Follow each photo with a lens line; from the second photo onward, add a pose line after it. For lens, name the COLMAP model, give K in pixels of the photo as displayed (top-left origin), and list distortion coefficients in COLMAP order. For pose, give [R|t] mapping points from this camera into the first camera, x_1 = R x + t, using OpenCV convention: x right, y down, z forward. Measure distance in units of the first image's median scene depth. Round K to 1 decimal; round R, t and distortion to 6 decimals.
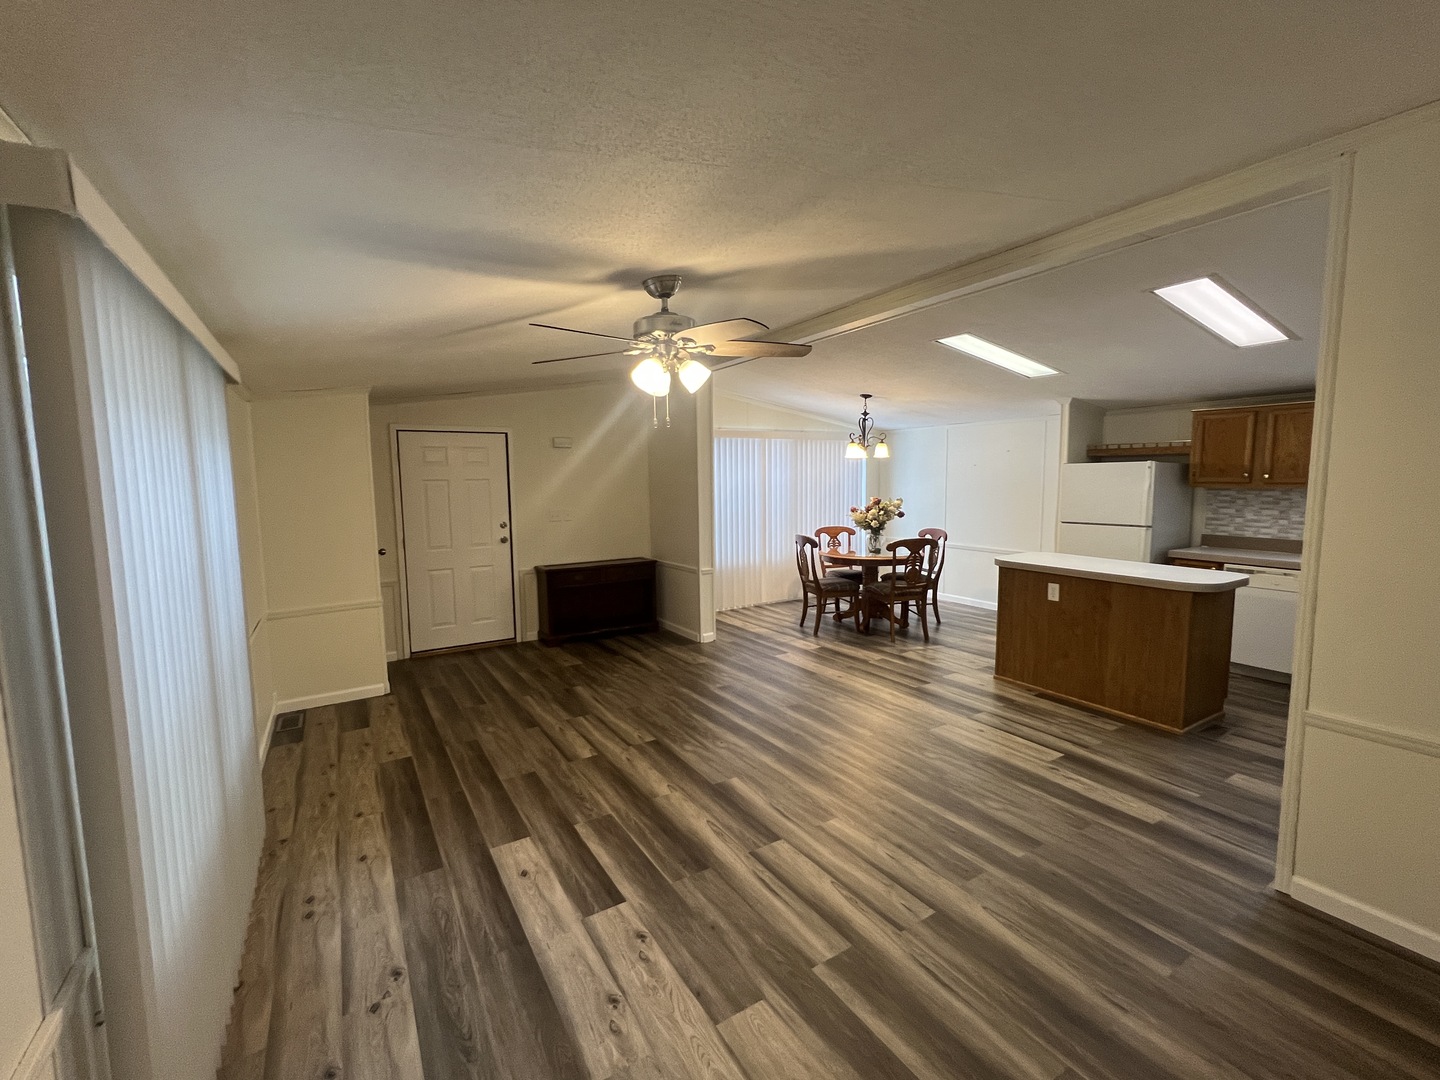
lens RADIAL K [[623.7, 0, 720.3], [0, 623.7, 539.6], [0, 0, 1]] dist [-0.000285, 0.001003]
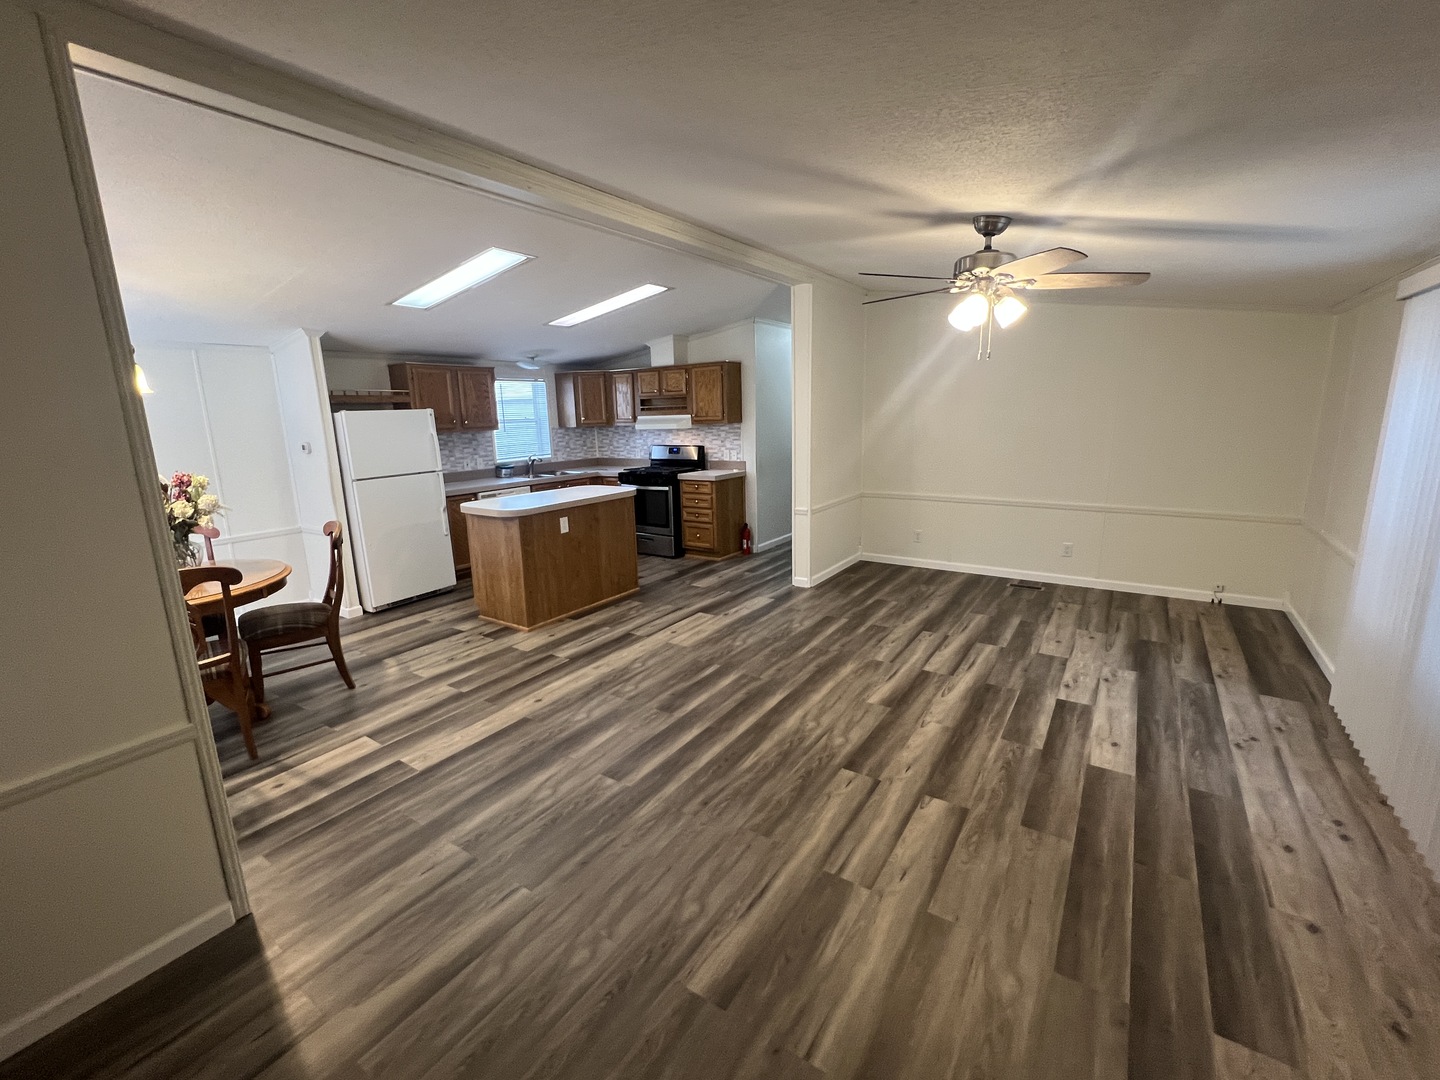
lens RADIAL K [[623.7, 0, 713.8], [0, 623.7, 535.0], [0, 0, 1]] dist [-0.000285, 0.001003]
pose [[-0.409448, -0.160074, 0.898181, -0.651947], [0.121431, 0.966166, 0.227546, -0.134847], [-0.904216, 0.202236, -0.376157, 1.336282]]
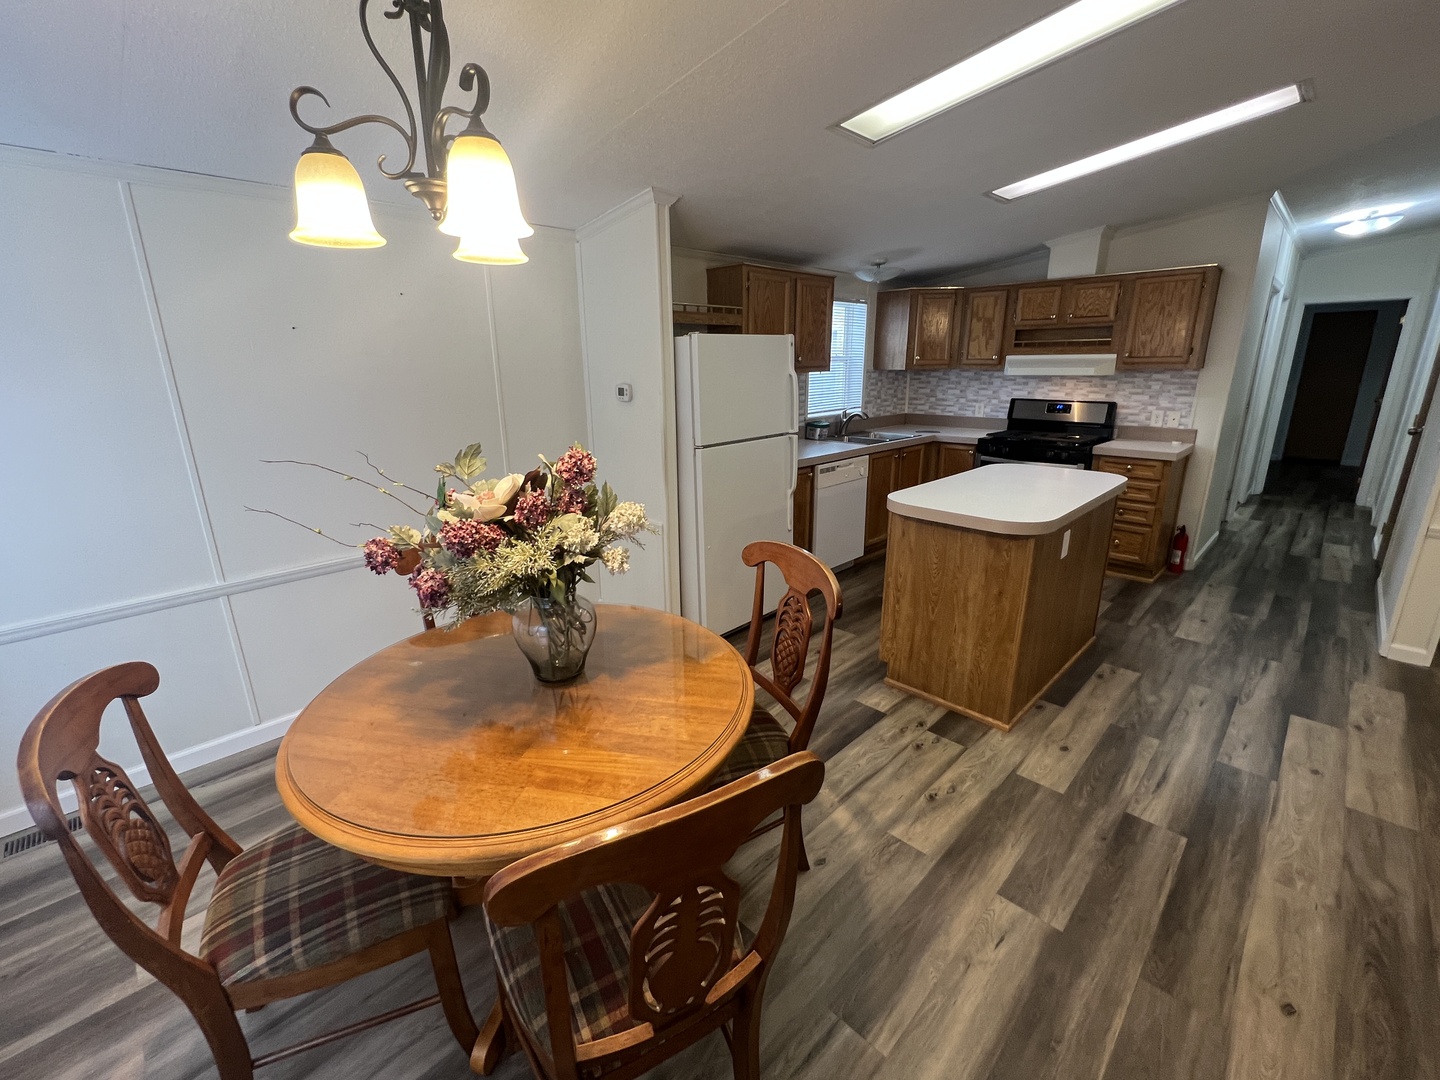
lens RADIAL K [[623.7, 0, 714.8], [0, 623.7, 535.3], [0, 0, 1]] dist [-0.000285, 0.001003]
pose [[-0.230110, -0.256413, 0.938777, 0.031349], [0.107805, 0.952010, 0.286452, -0.161457], [-0.967175, 0.167120, -0.191424, 1.653425]]
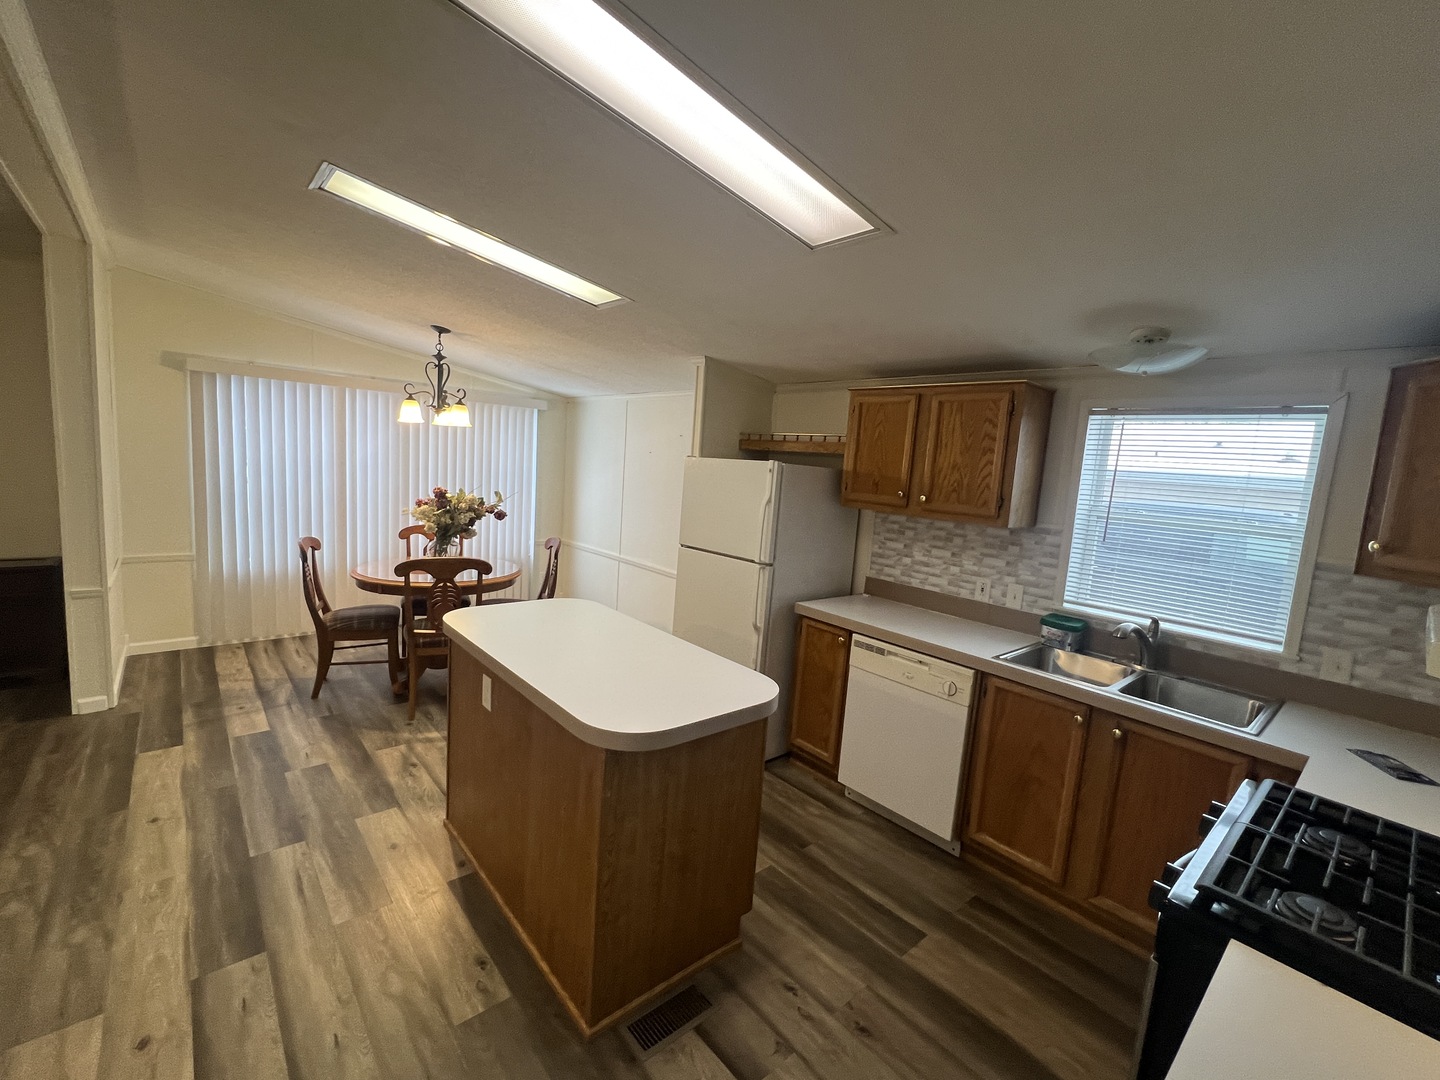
lens RADIAL K [[623.7, 0, 720.8], [0, 623.7, 538.5], [0, 0, 1]] dist [-0.000285, 0.001003]
pose [[0.983911, 0.059491, 0.168462, 0.714173], [-0.063777, 0.997761, 0.020142, -0.075845], [-0.166887, -0.030562, 0.985502, 0.516460]]
